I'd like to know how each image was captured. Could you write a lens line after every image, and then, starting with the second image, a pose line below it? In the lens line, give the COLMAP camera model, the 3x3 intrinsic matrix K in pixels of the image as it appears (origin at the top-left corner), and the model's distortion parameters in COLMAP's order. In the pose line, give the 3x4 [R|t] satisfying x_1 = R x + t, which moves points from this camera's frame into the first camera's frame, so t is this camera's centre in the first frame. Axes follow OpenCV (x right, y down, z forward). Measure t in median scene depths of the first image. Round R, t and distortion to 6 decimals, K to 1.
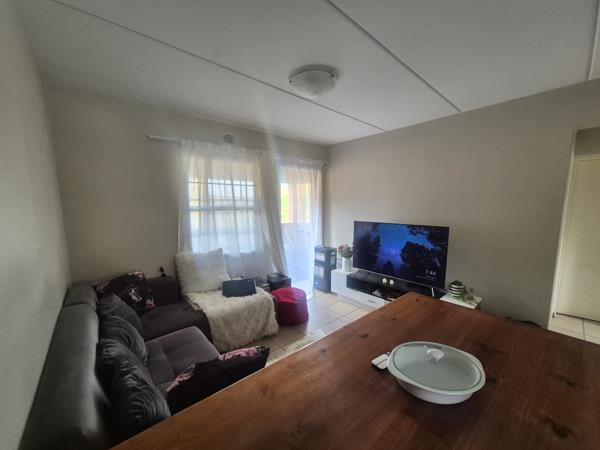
lens RADIAL K [[236.7, 0, 301.0], [0, 236.7, 226.8], [0, 0, 1]] dist [0.011170, 0.000050]
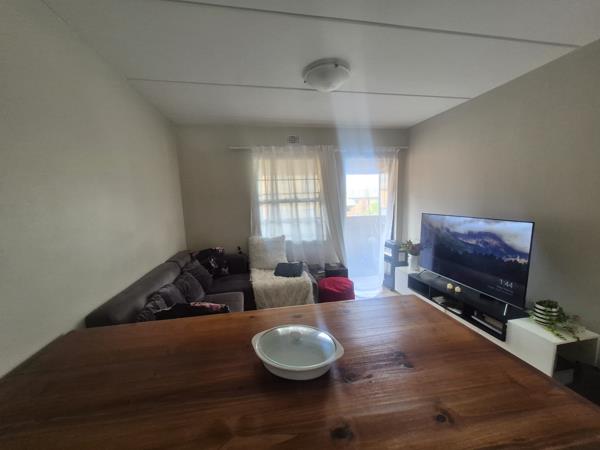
lens RADIAL K [[236.7, 0, 298.9], [0, 236.7, 225.0], [0, 0, 1]] dist [0.011170, 0.000050]
pose [[0.861928, 0.034888, -0.505828, 0.320879], [-0.024017, 0.999319, 0.027999, 0.005329], [0.506461, -0.011985, 0.862180, 0.031152]]
